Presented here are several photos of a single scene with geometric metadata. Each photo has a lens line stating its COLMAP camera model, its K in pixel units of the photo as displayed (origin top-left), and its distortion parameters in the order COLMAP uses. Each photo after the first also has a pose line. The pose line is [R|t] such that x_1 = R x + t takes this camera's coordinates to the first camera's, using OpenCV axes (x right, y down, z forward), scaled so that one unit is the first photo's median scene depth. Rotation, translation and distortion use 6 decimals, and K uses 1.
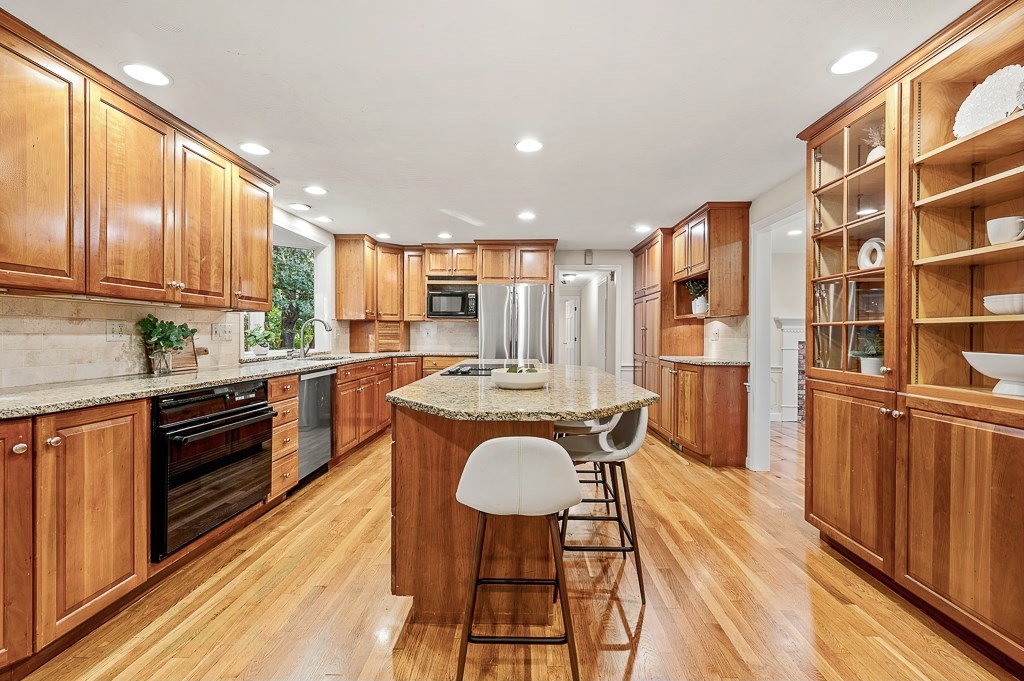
lens RADIAL K [[439.8, 0, 512.2], [0, 439.8, 338.6], [0, 0, 1]] dist [0.000064, -0.000449]
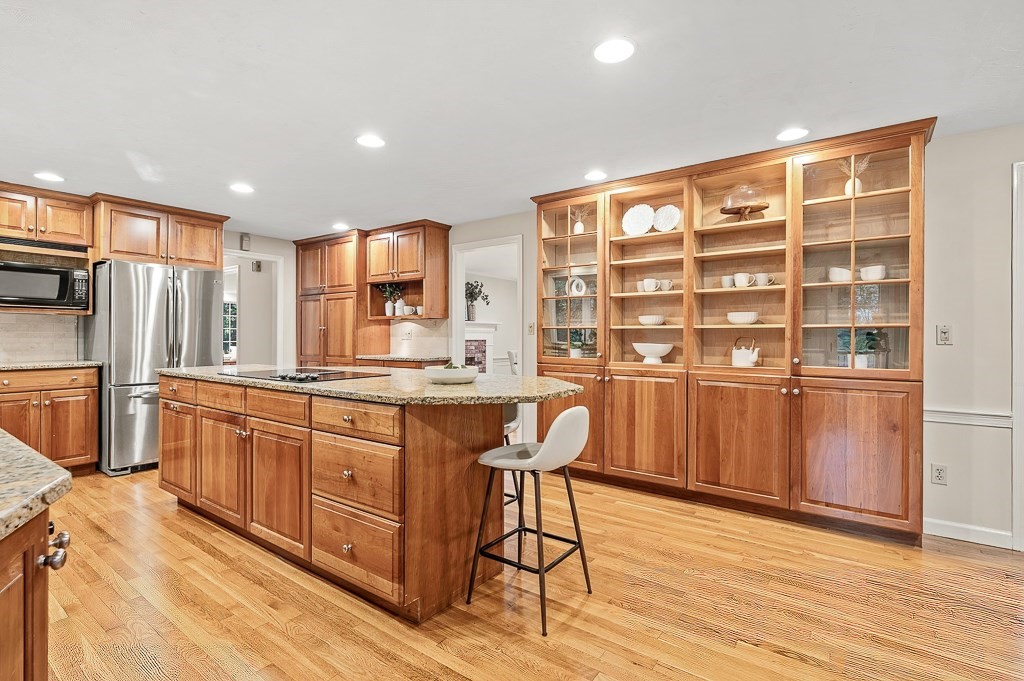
lens RADIAL K [[489.3, 0, 506.2], [0, 489.3, 334.2], [0, 0, 1]] dist [0.001168, 0.000831]
pose [[0.576092, -0.001153, 0.817384, -0.703000], [0.007588, 0.999963, -0.003937, -0.004099], [-0.817349, 0.008471, 0.576080, 0.133470]]
